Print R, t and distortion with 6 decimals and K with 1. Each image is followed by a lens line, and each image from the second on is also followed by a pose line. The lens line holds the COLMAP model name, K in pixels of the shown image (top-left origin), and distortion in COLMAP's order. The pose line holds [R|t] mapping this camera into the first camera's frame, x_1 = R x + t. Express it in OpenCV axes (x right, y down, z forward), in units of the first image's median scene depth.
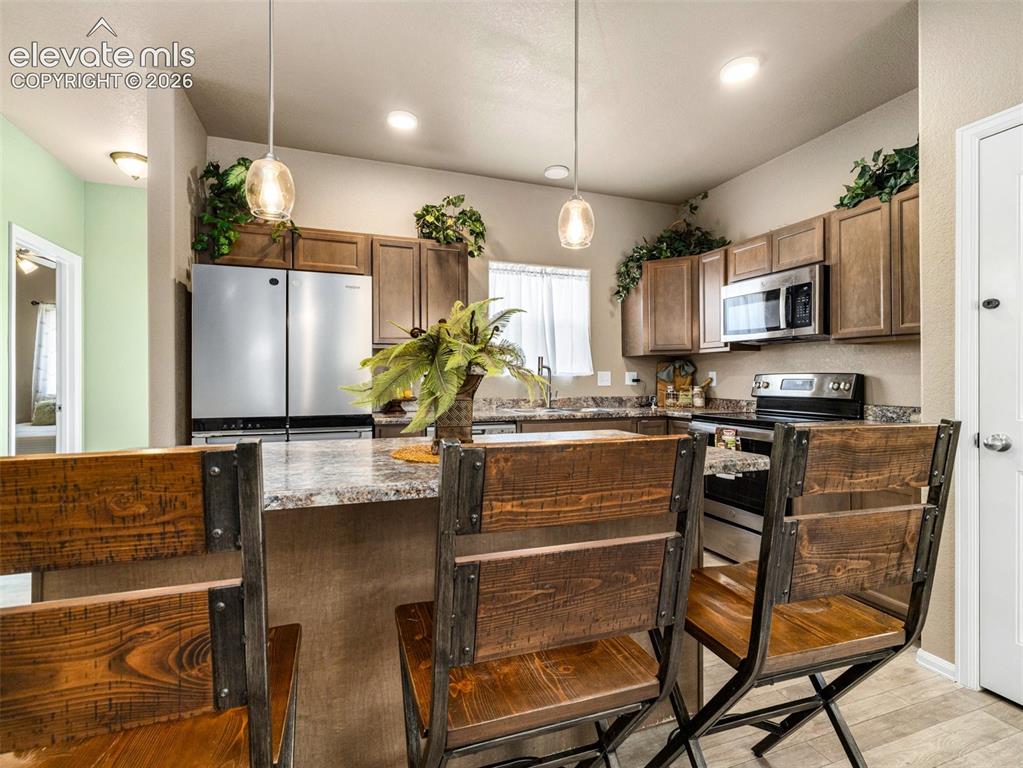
lens RADIAL K [[500.1, 0, 512.7], [0, 500.1, 381.1], [0, 0, 1]] dist [0.000089, -0.000115]
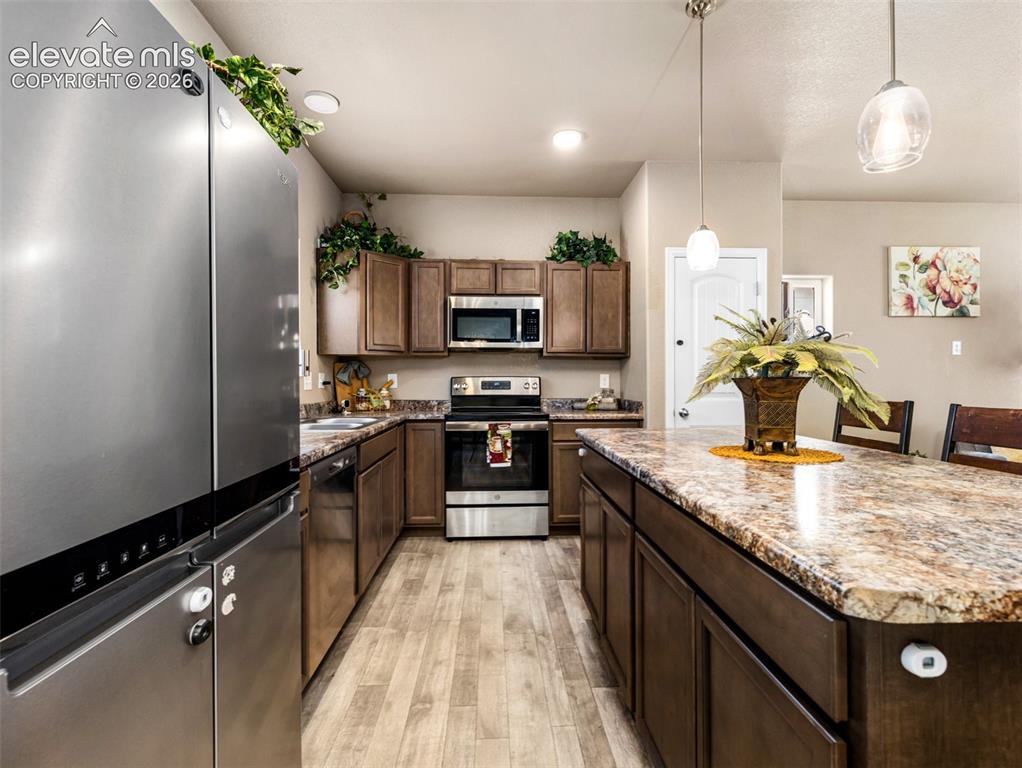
lens RADIAL K [[499.6, 0, 513.0], [0, 499.6, 380.2], [0, 0, 1]] dist [0.000089, -0.000115]
pose [[0.289282, -0.001417, 0.957243, -0.631012], [0.006526, 0.999979, -0.000492, -0.005312], [-0.957222, 0.006389, 0.289285, 0.597190]]
